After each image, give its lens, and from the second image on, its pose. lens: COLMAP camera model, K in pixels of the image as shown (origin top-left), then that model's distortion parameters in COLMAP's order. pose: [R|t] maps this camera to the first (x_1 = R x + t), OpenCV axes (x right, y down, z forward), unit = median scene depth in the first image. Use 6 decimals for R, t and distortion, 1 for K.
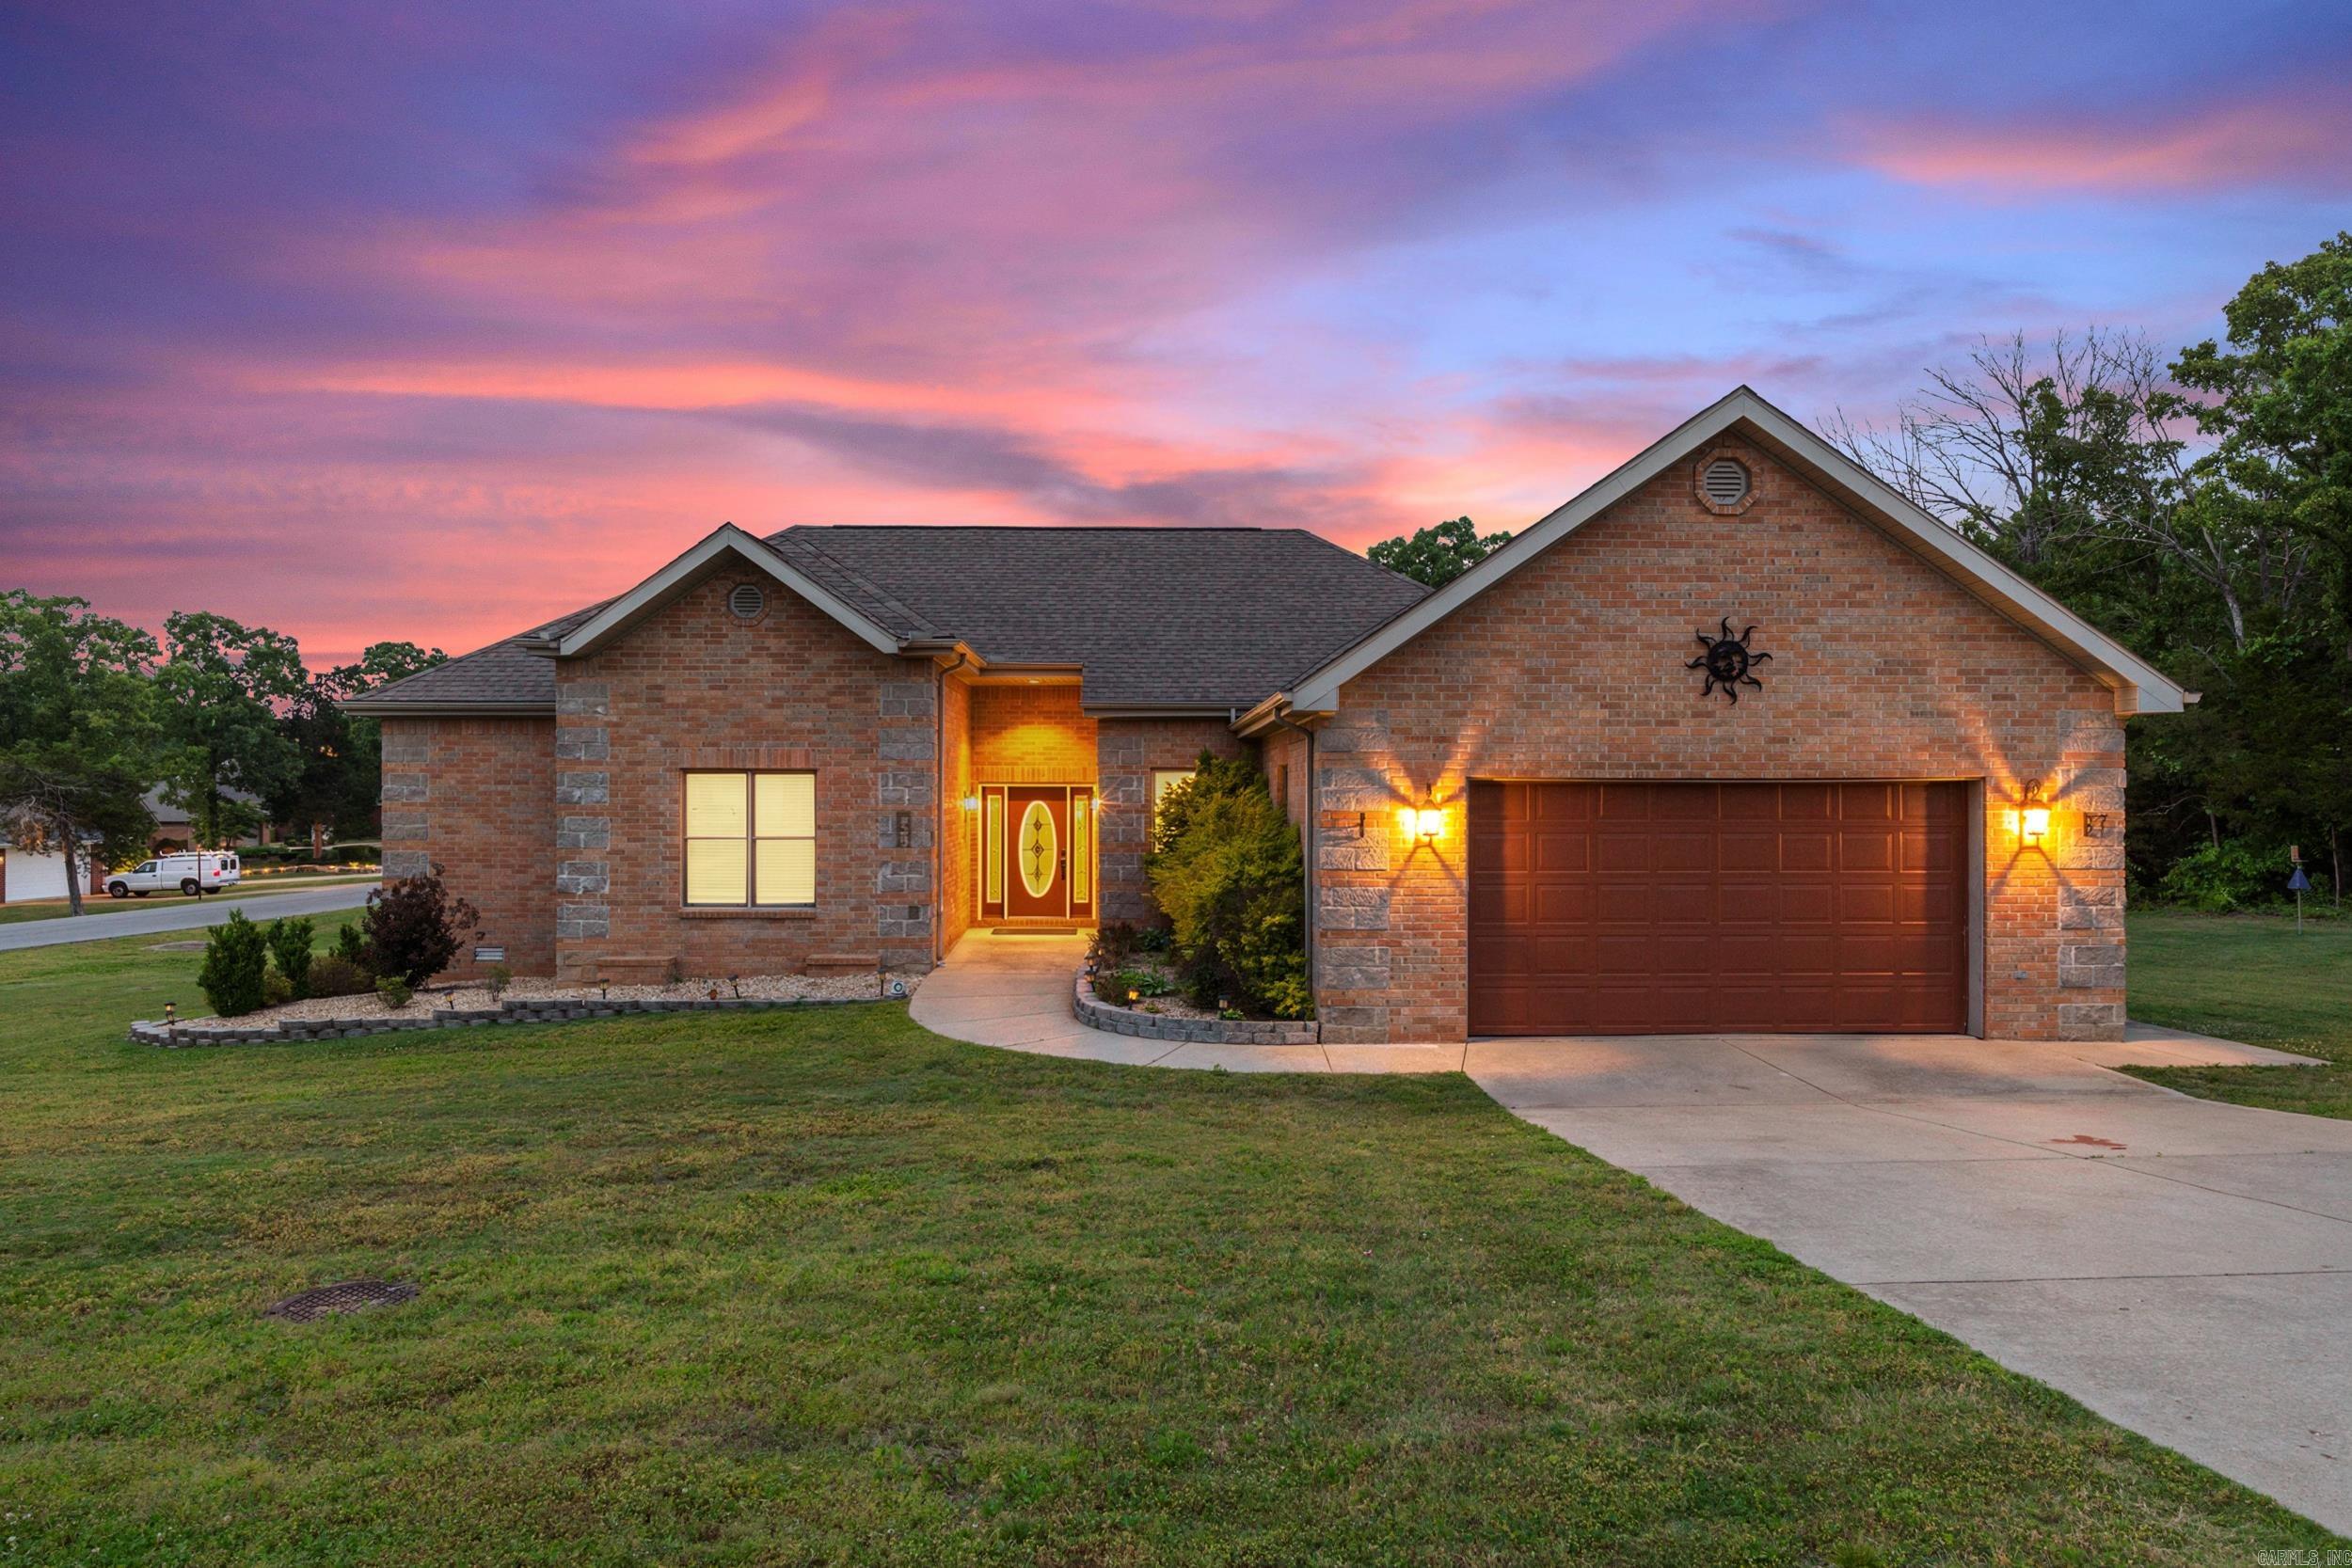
lens RADIAL K [[1492.4, 0, 1175.1], [0, 1492.4, 779.8], [0, 0, 1]] dist [0.002574, 0.000724]
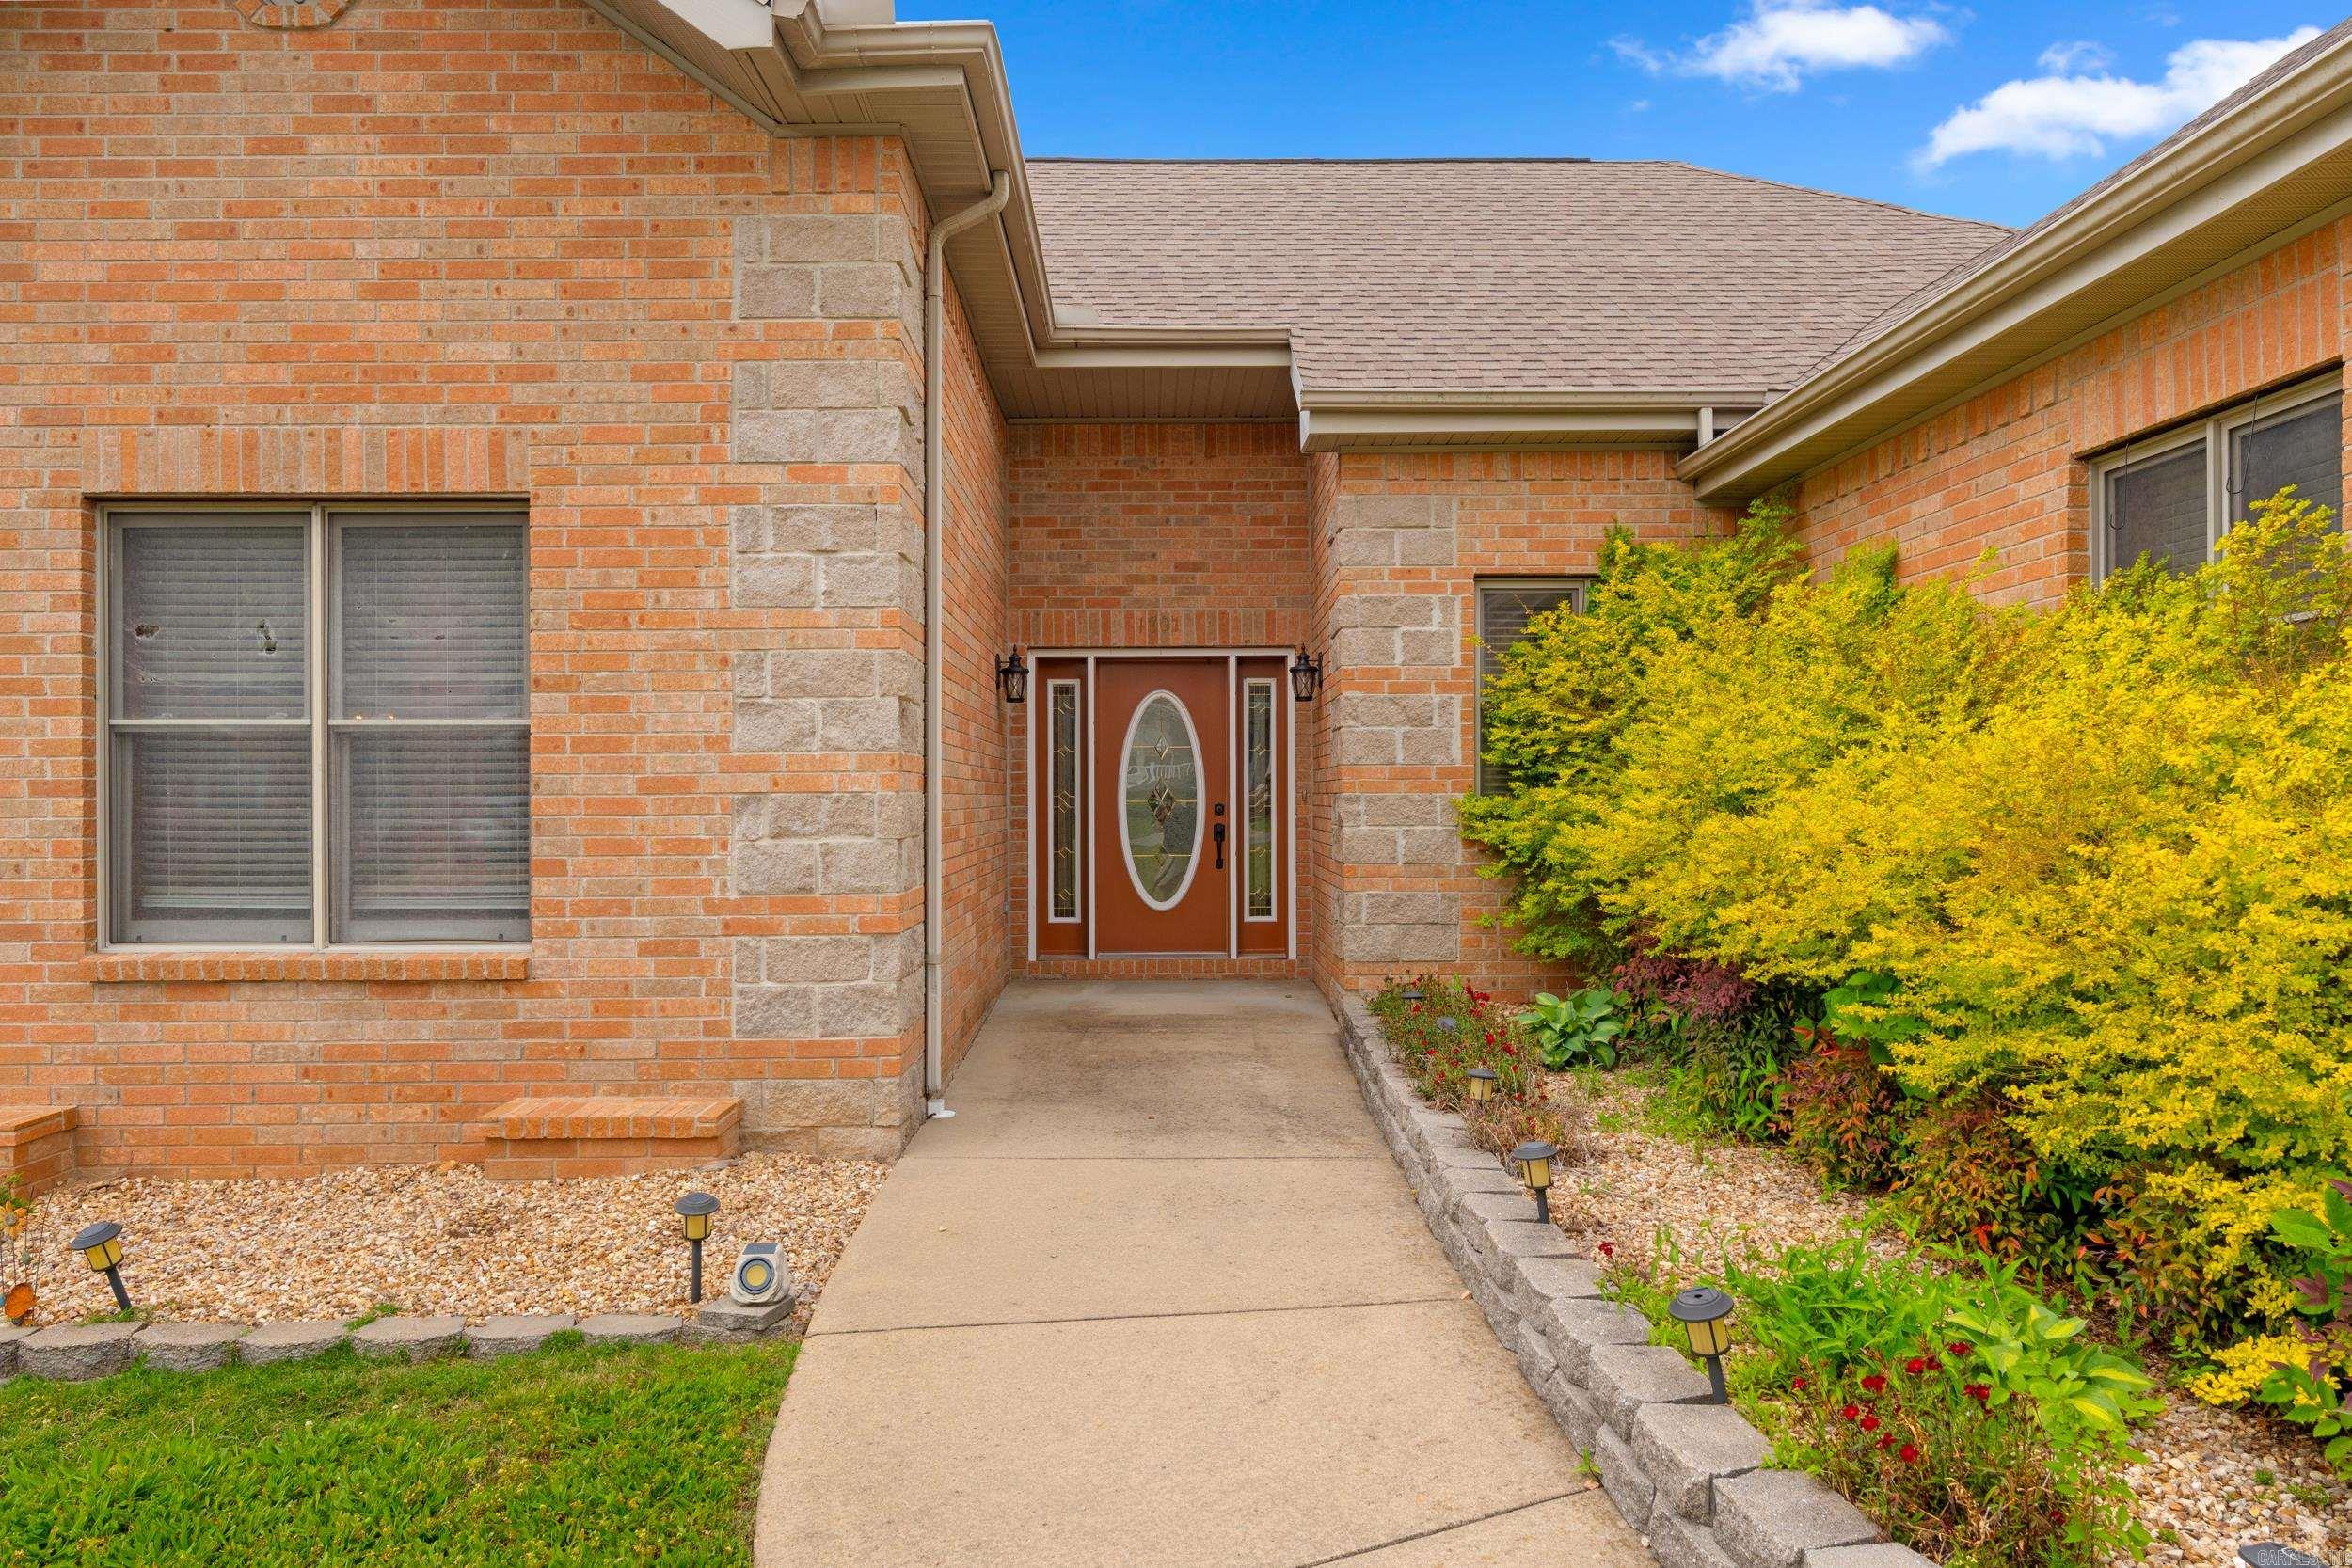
lens RADIAL K [[1492.4, 0, 1175.5], [0, 1492.4, 789.6], [0, 0, 1]] dist [0.002574, 0.000724]
pose [[0.999951, -0.006116, -0.007794, -0.104702], [0.006101, 0.999979, -0.002006, 0.054798], [0.007807, 0.001959, 0.999968, 0.693600]]
